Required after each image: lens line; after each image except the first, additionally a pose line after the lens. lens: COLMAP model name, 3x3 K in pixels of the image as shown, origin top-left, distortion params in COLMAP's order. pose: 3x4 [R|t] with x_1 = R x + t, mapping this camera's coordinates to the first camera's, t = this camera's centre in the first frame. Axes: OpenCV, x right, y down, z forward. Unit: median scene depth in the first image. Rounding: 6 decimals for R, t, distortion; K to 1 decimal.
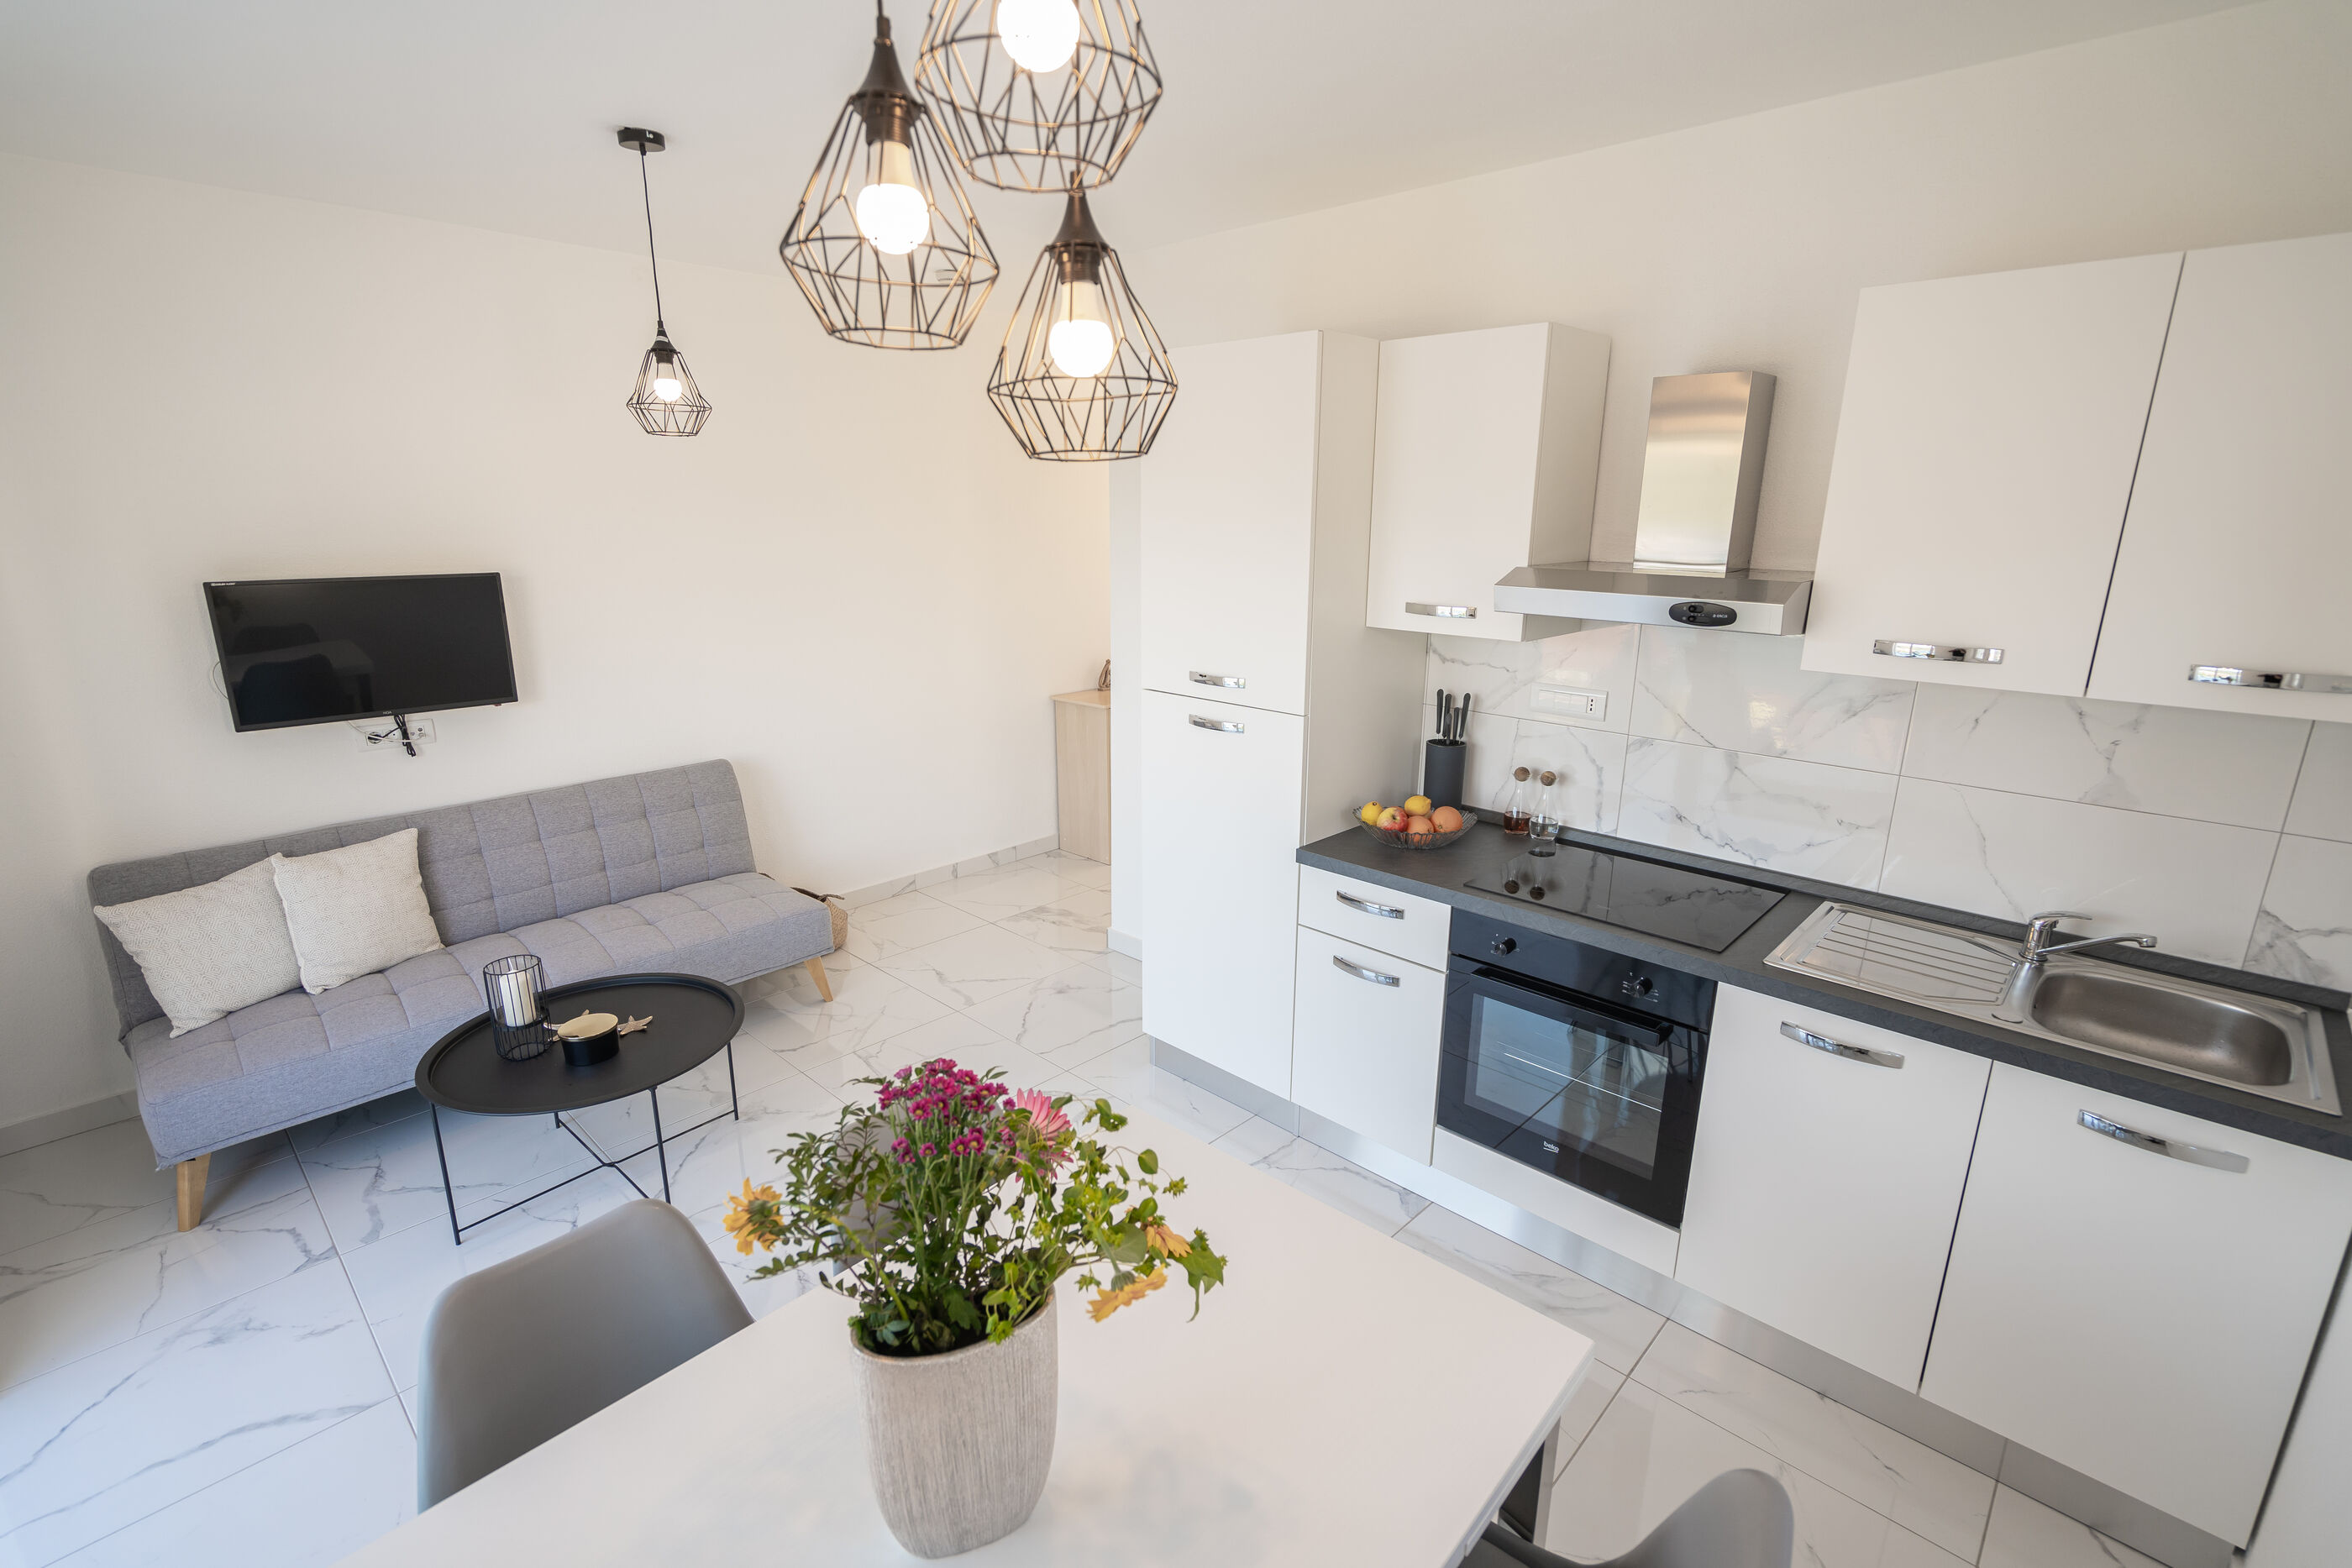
lens RADIAL K [[1072.3, 0, 1176.0], [0, 1072.3, 784.0], [0, 0, 1]] dist [-0.000157, -0.000018]
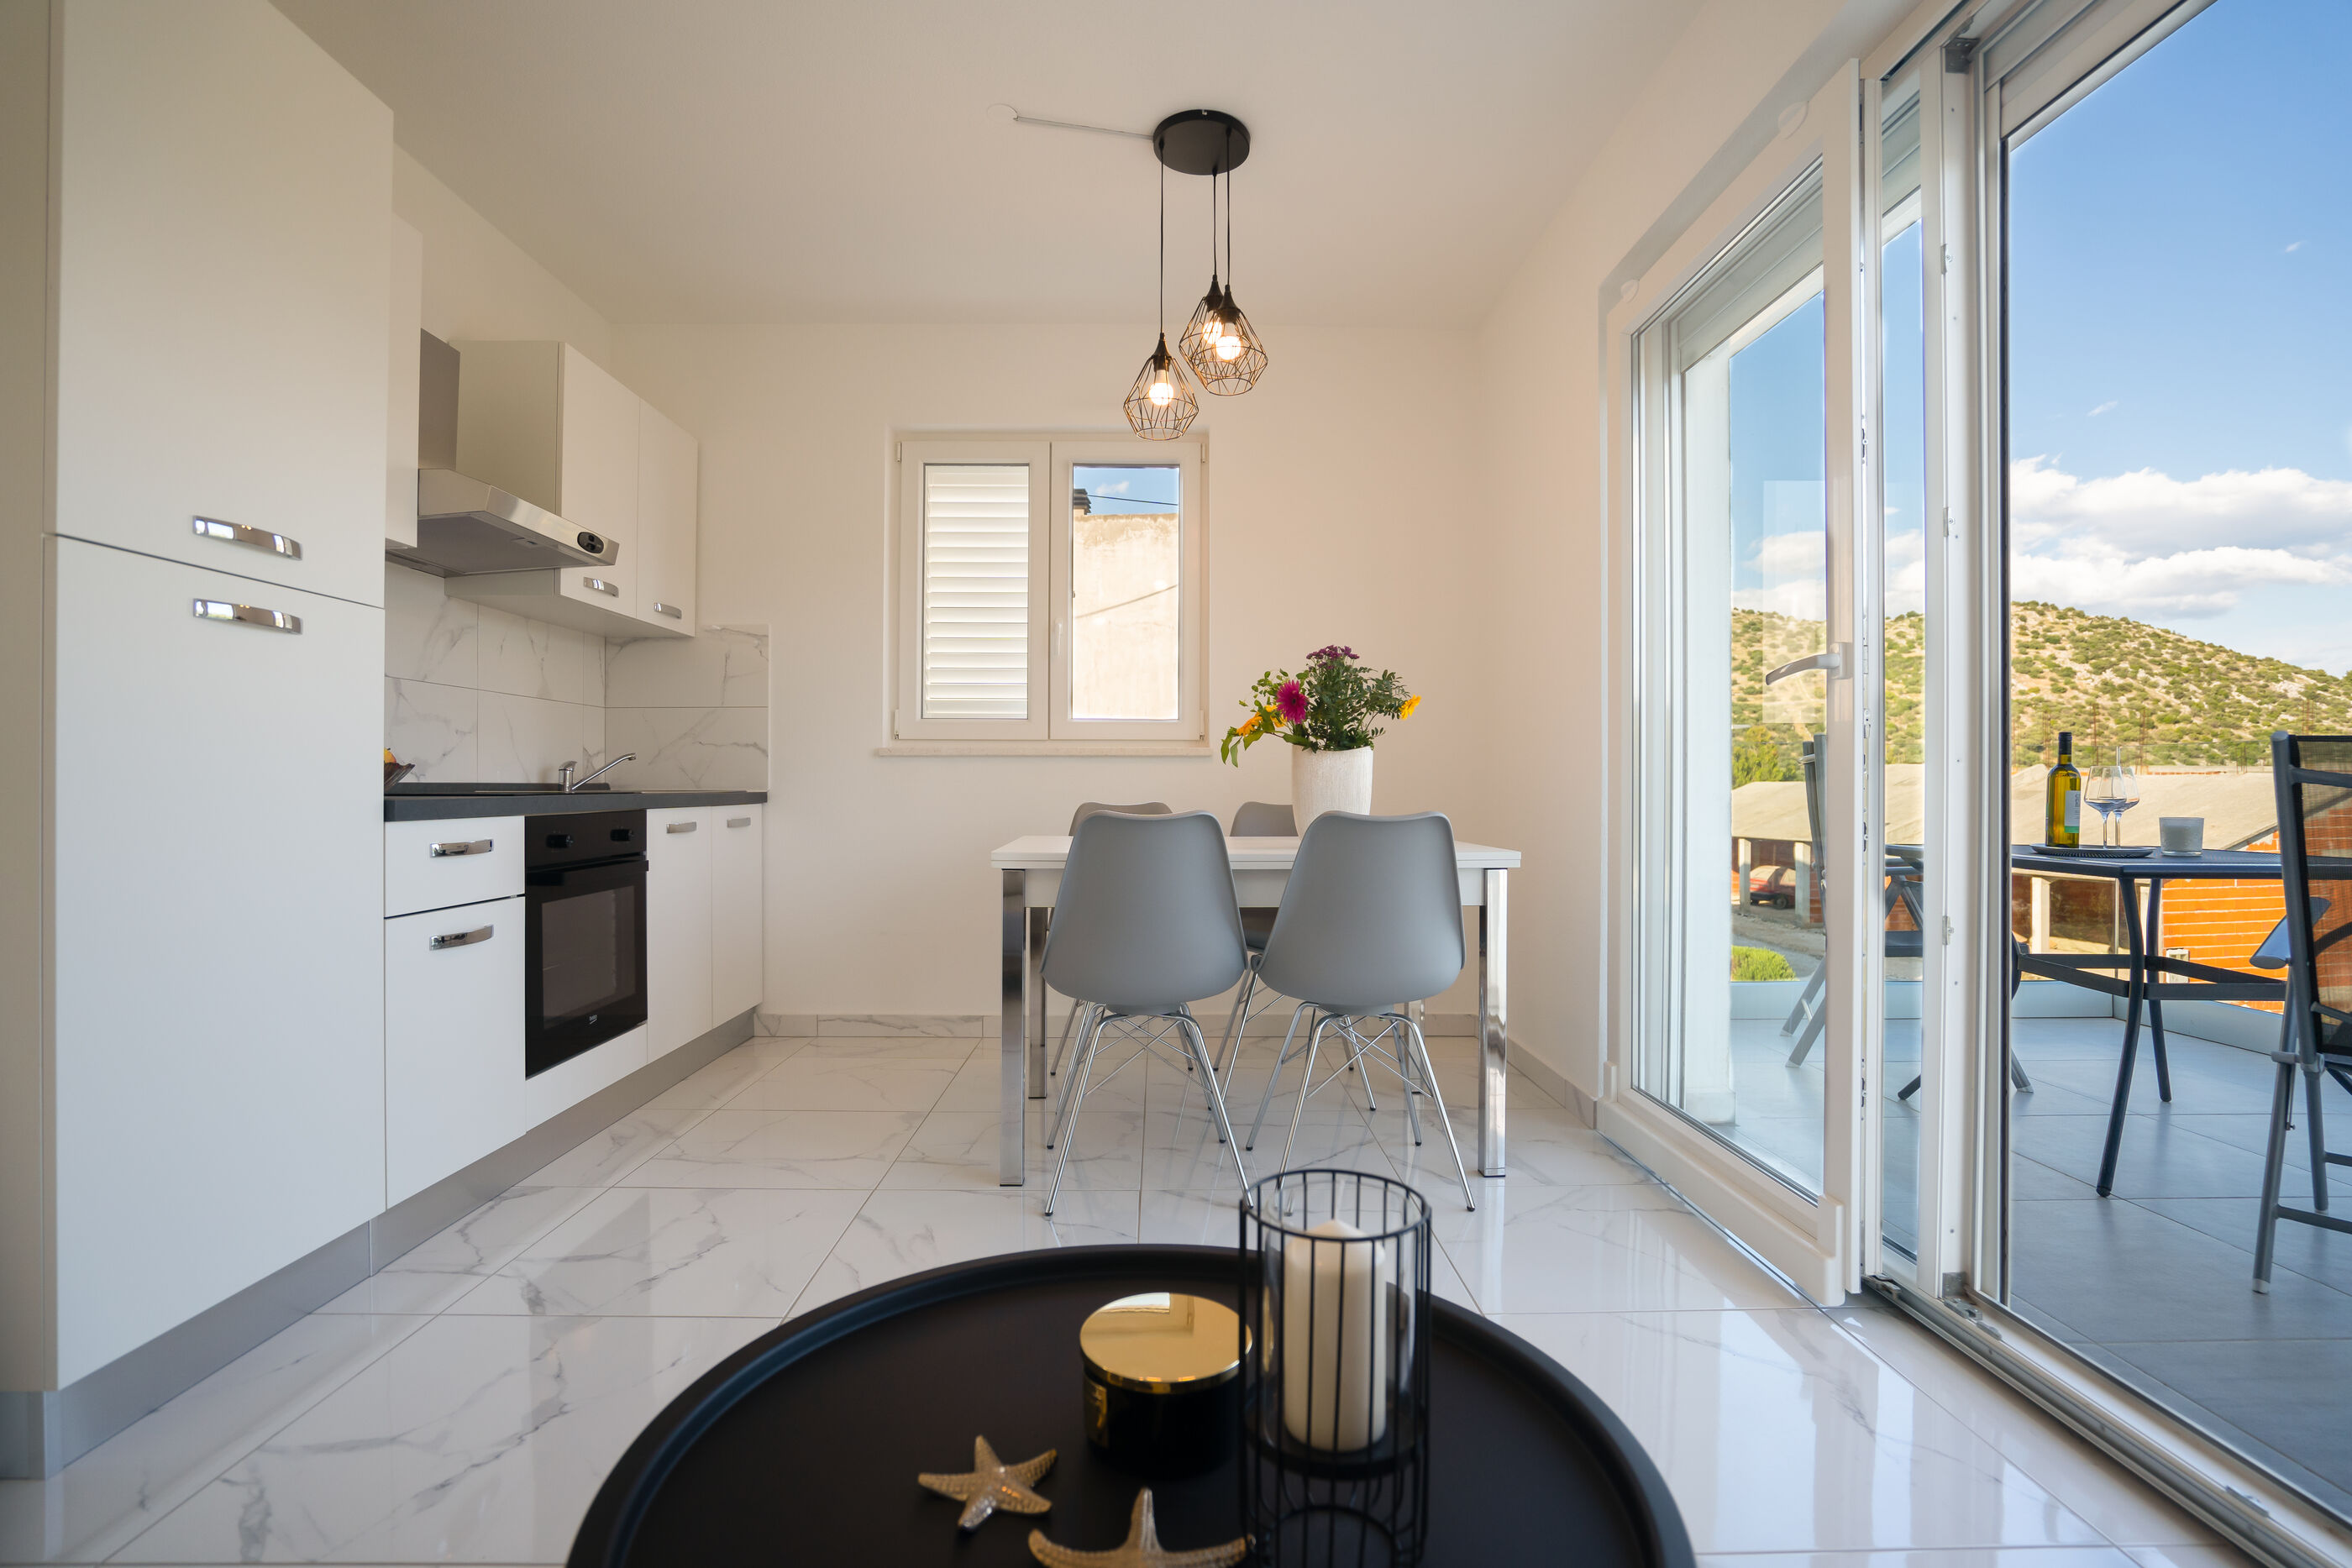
lens RADIAL K [[1111.4, 0, 1176.0], [0, 1111.4, 784.0], [0, 0, 1]] dist [-0.000419, -0.000065]
pose [[-0.694144, -0.001957, 0.719834, -0.835644], [0.185868, 0.965598, 0.181860, 0.014770], [-0.695426, 0.260031, -0.669900, 1.230439]]
